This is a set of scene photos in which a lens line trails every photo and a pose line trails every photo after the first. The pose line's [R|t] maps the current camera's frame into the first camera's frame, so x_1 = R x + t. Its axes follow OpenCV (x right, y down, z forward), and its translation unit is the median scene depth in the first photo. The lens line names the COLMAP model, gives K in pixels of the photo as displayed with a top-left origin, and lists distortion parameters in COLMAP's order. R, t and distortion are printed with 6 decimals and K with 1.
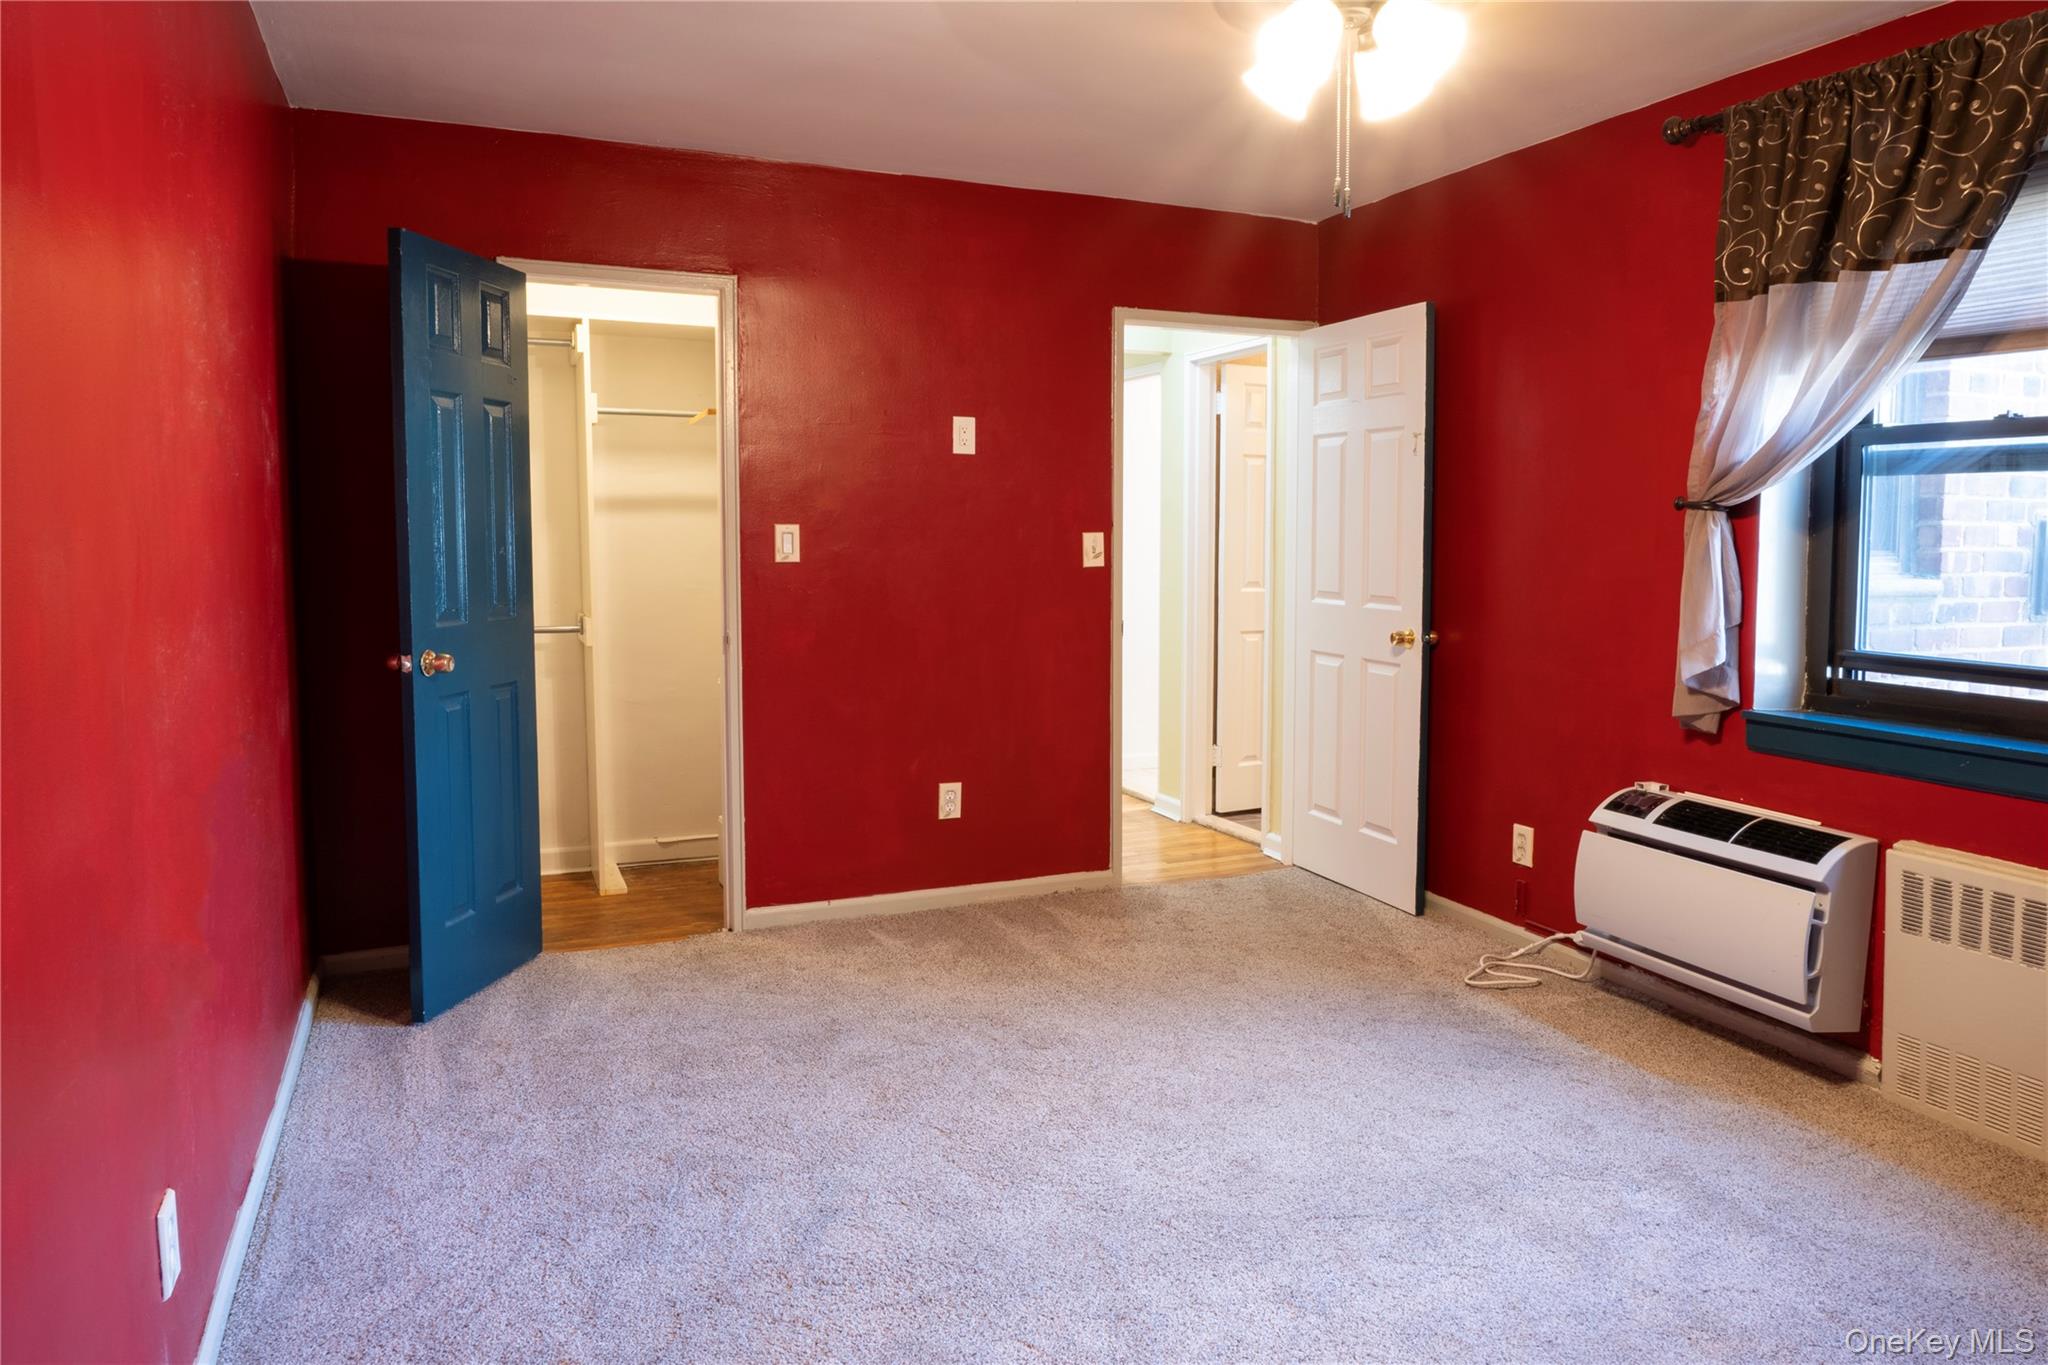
lens RADIAL K [[1402.9, 0, 1073.0], [0, 1402.9, 642.1], [0, 0, 1]] dist [-0.008241, 0.001078]
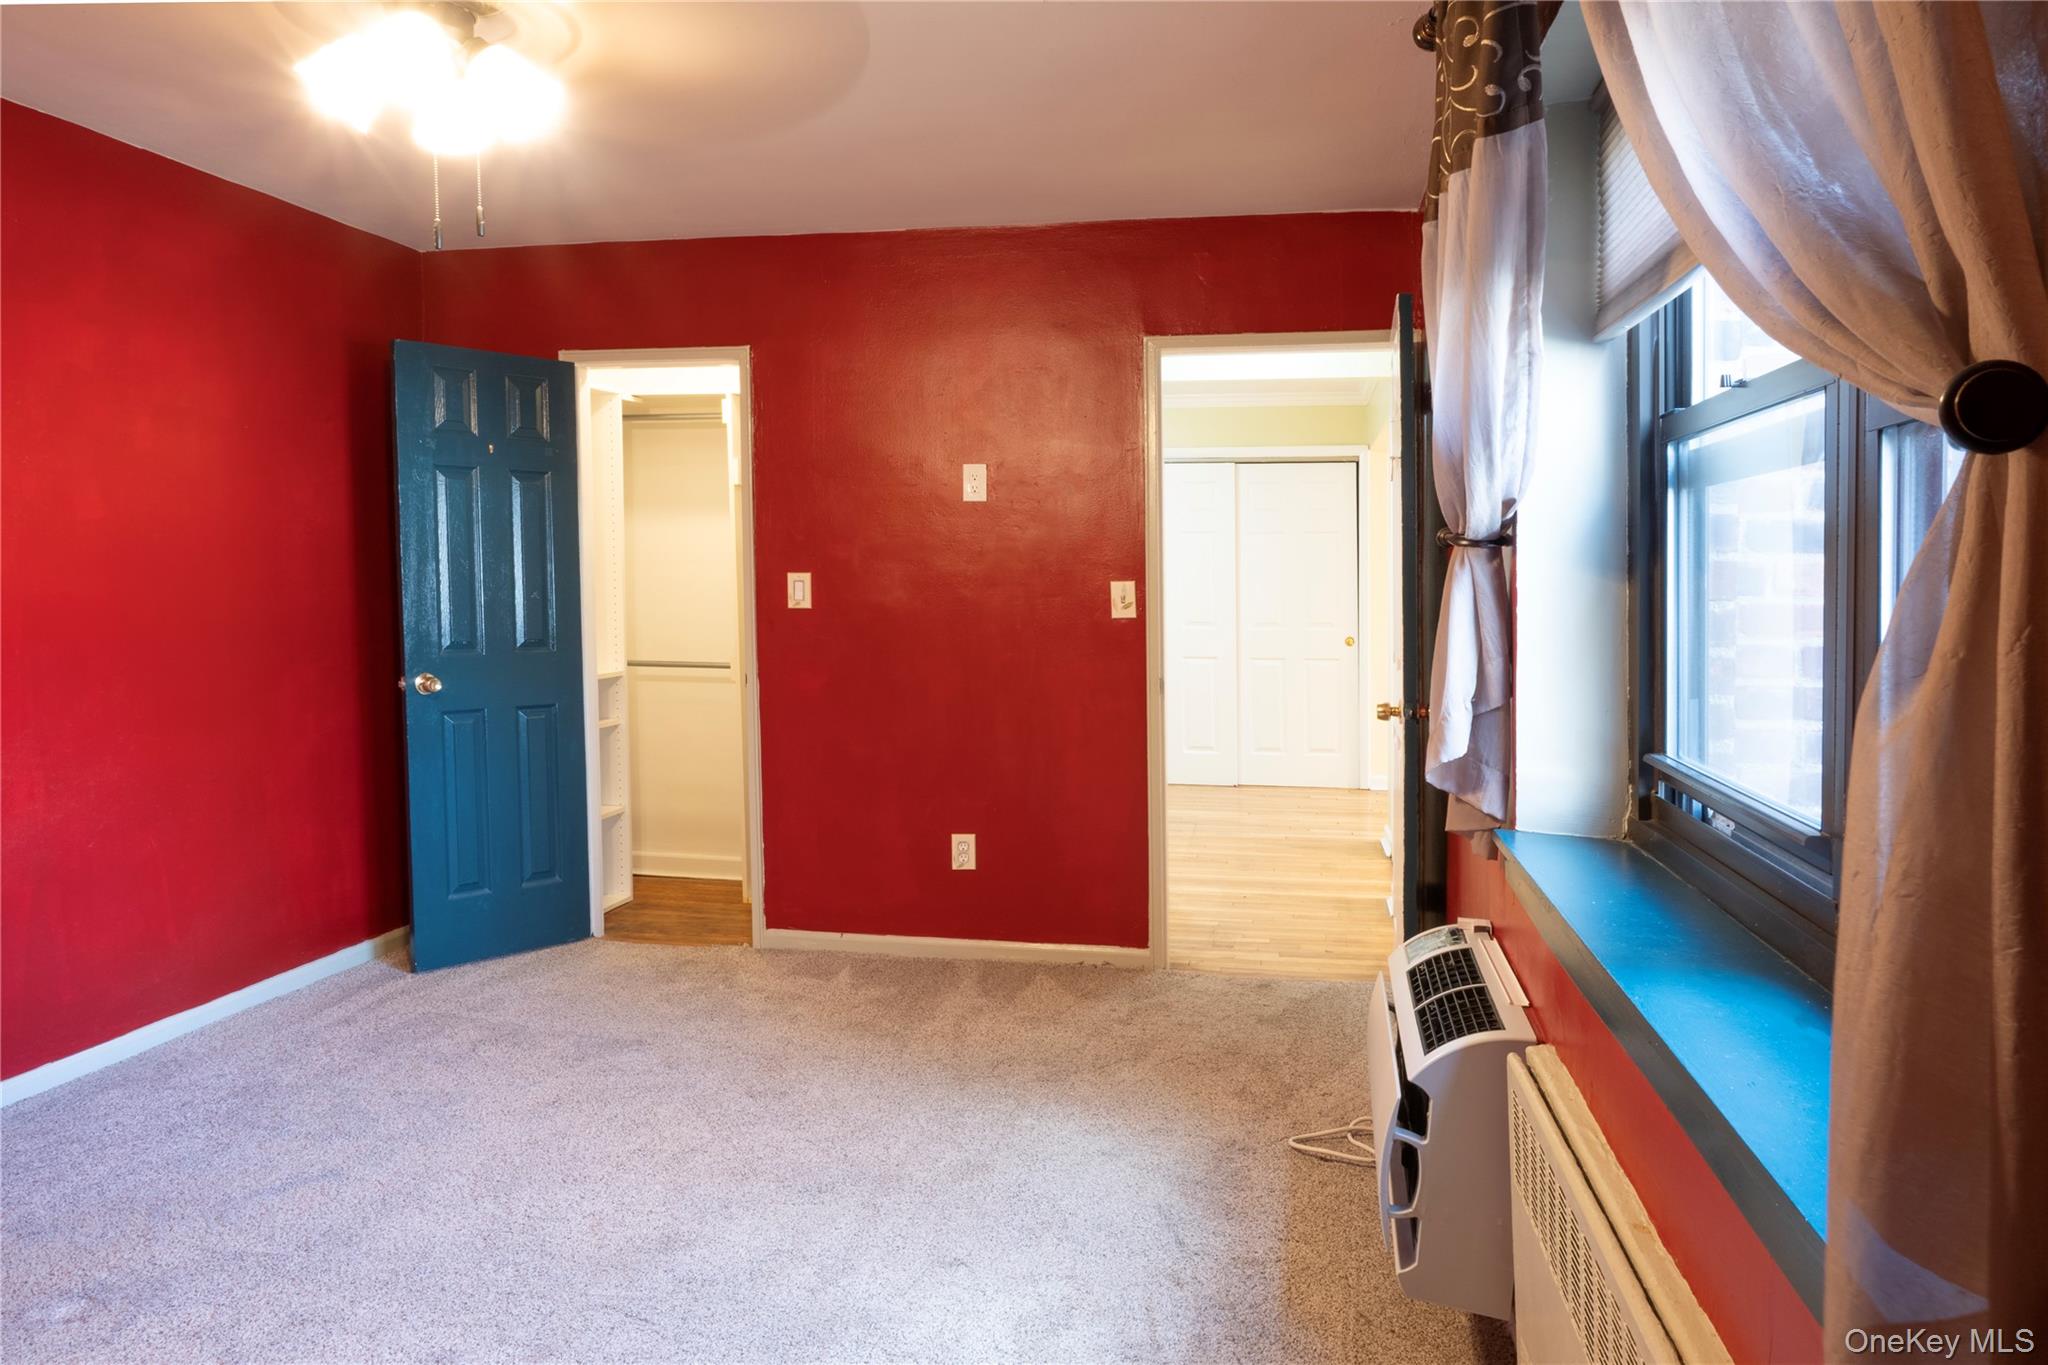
lens RADIAL K [[1402.9, 0, 1022.7], [0, 1402.9, 669.5], [0, 0, 1]] dist [-0.008241, 0.001078]
pose [[0.816431, 0.035770, -0.576334, 0.555006], [-0.046507, 0.998910, -0.003885, -0.014521], [0.575567, 0.029976, 0.817205, 0.229558]]
